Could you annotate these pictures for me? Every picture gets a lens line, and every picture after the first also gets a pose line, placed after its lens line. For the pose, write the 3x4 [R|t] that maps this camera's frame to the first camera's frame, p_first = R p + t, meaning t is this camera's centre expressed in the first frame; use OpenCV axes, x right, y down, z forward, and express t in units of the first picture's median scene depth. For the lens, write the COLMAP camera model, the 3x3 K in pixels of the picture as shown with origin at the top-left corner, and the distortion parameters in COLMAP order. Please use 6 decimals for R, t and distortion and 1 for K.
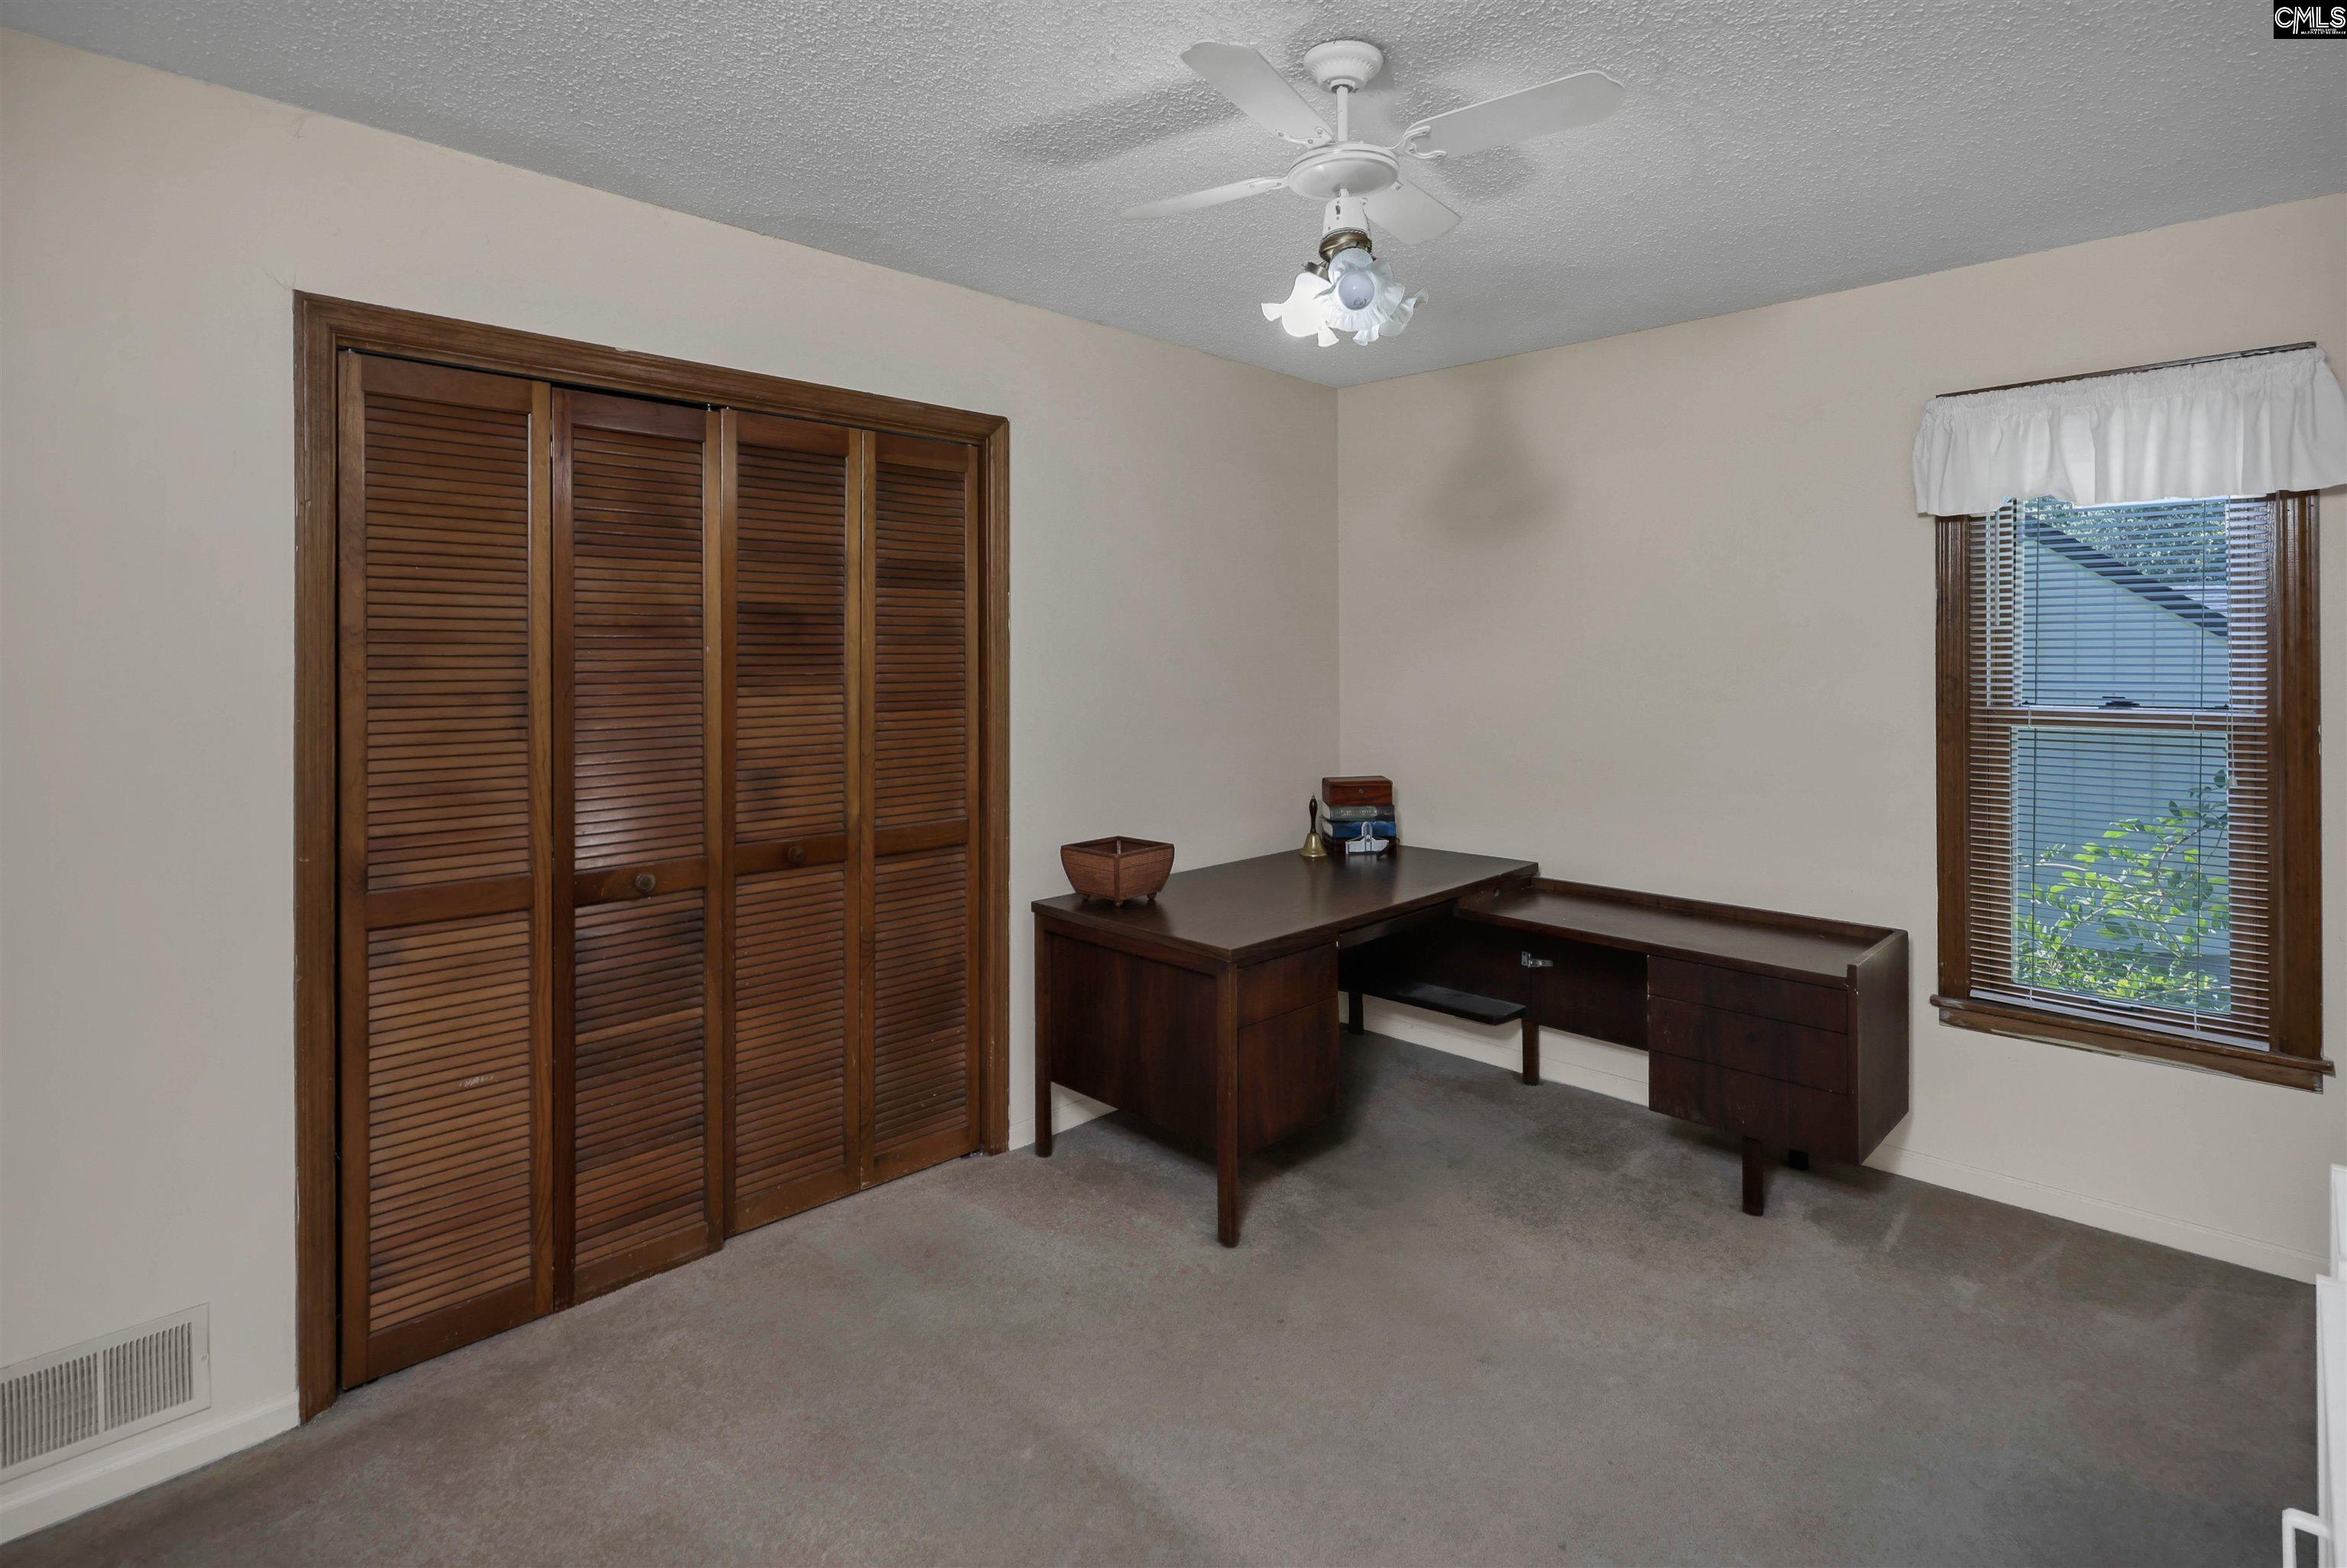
lens RADIAL K [[1166.1, 0, 1173.5], [0, 1166.1, 784.0], [0, 0, 1]] dist [-0.001798, -0.000380]
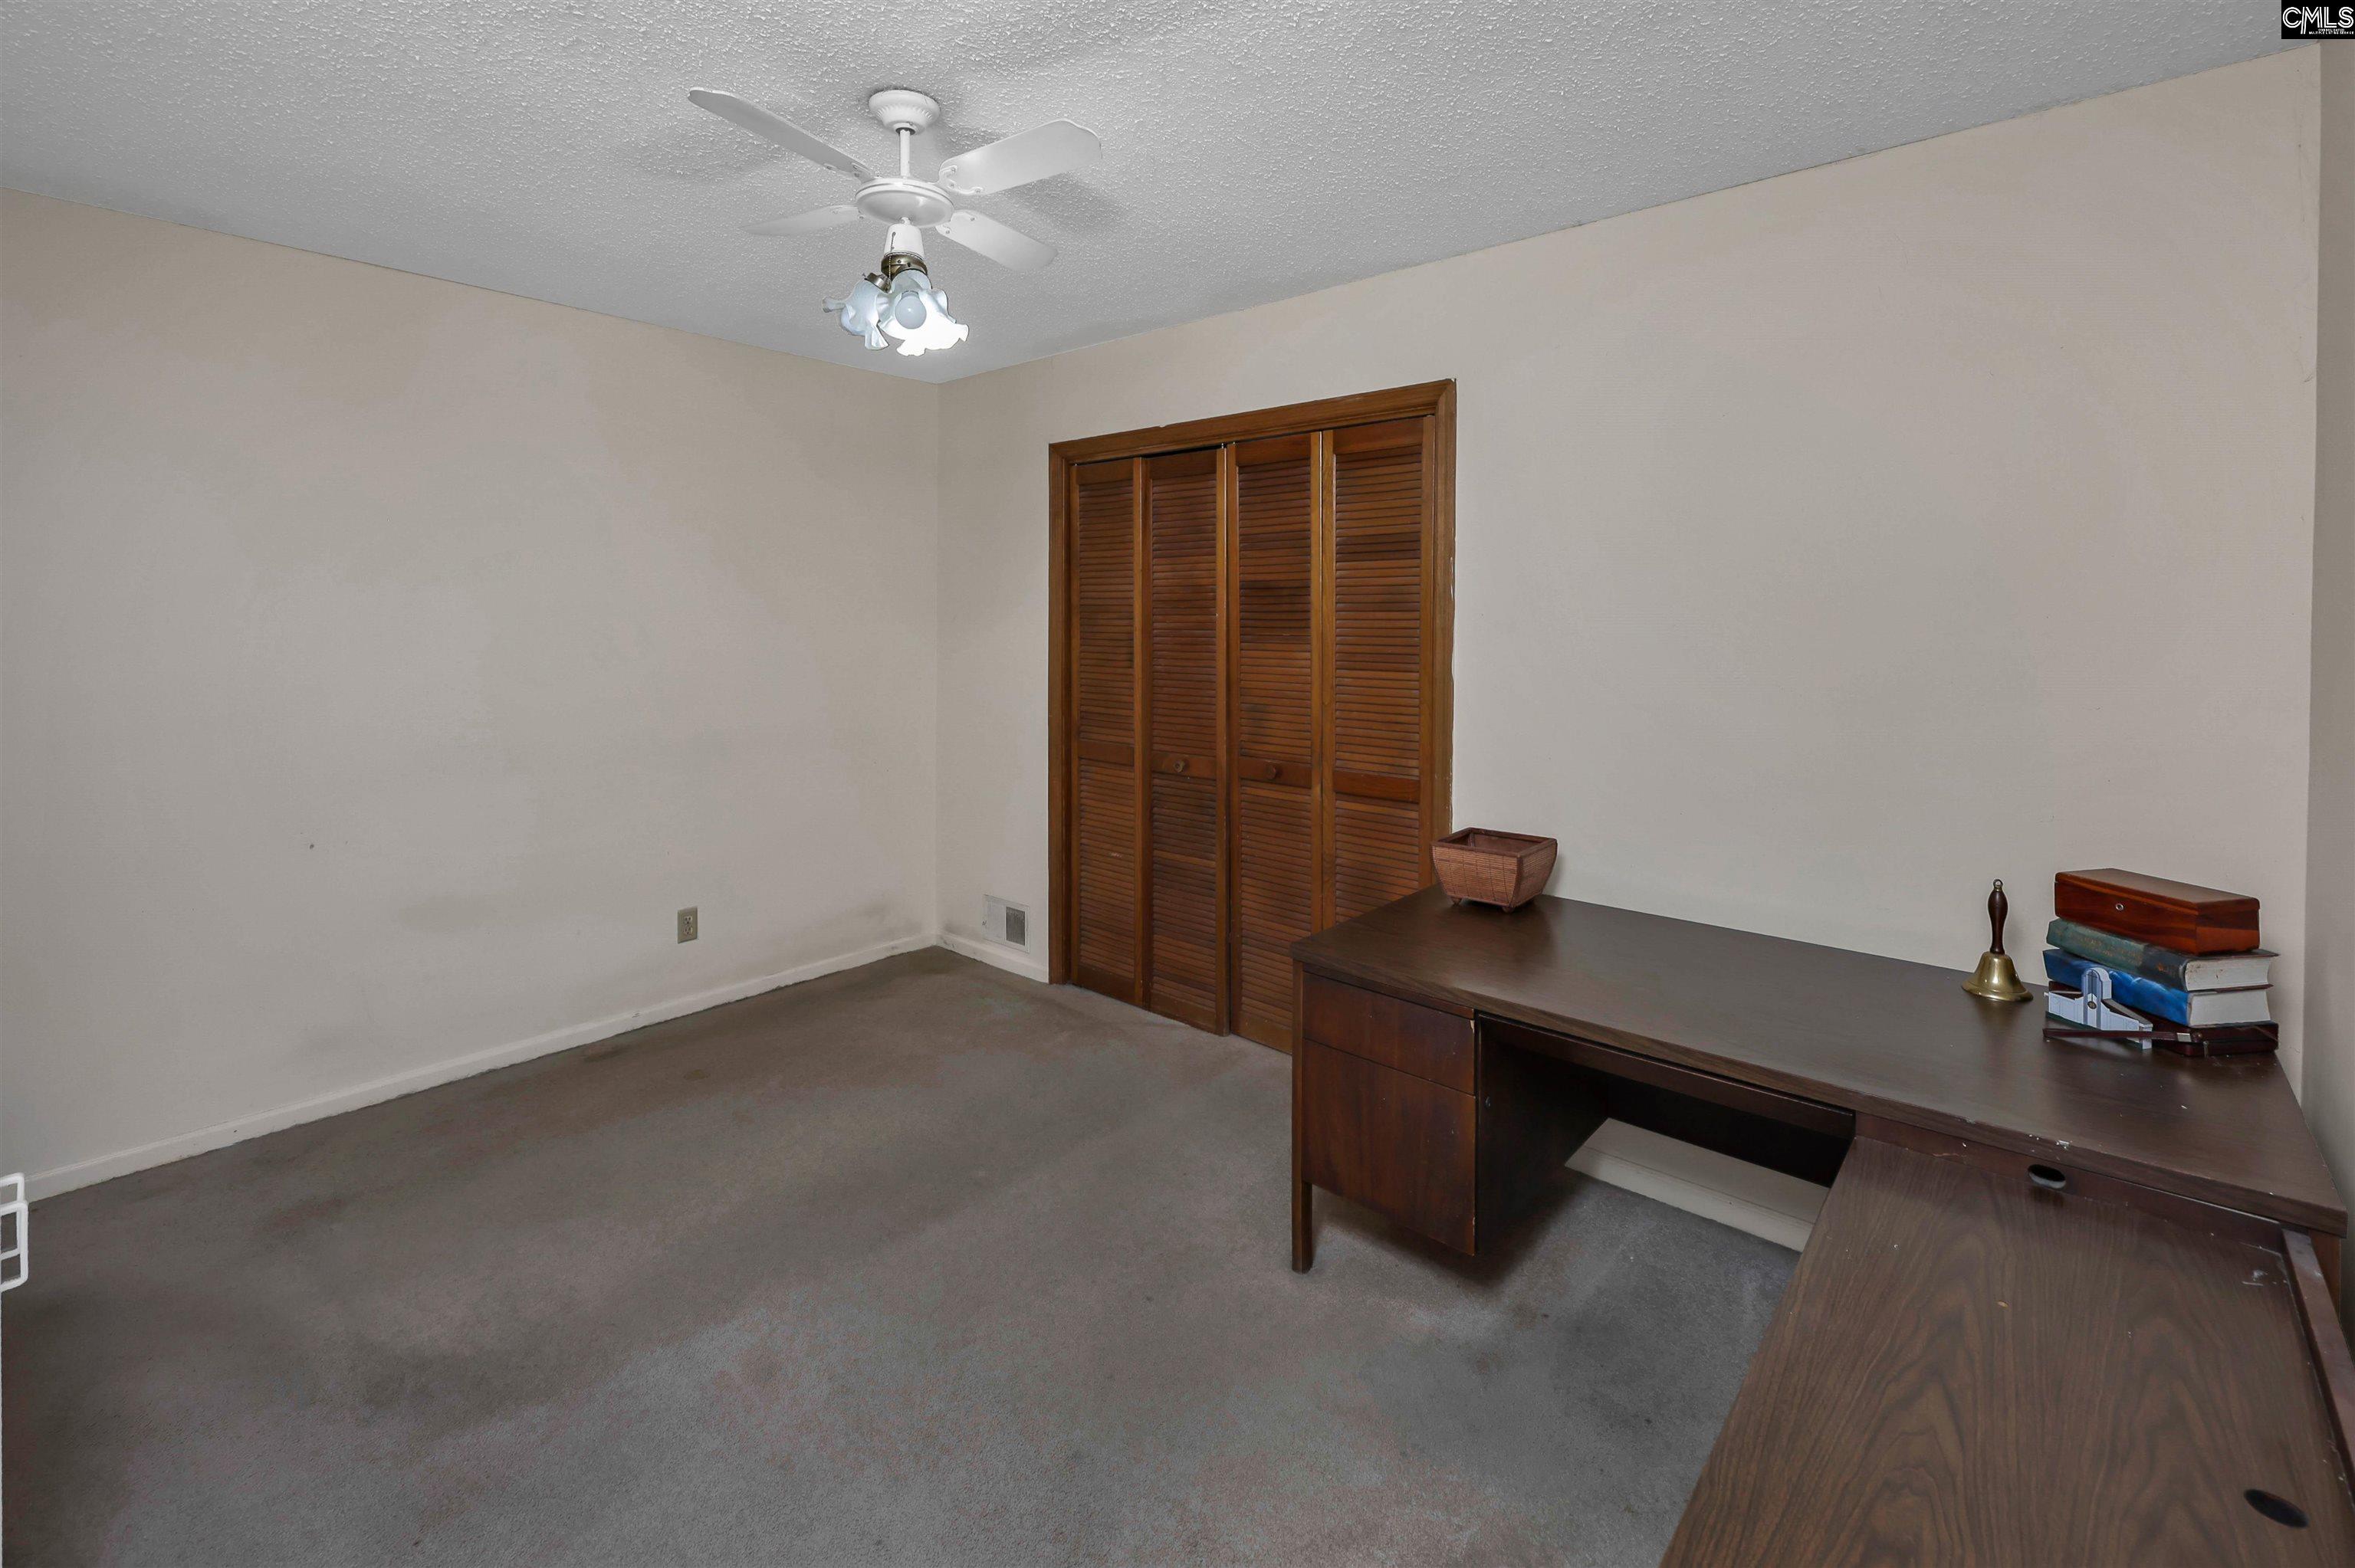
lens RADIAL K [[1015.4, 0, 1180.1], [0, 1015.4, 747.4], [0, 0, 1]] dist [0.000424, -0.000039]
pose [[0.054885, 0.127788, -0.990282, 0.801191], [-0.117542, 0.985708, 0.120683, -0.093705], [0.991550, 0.109776, 0.069121, 0.826600]]
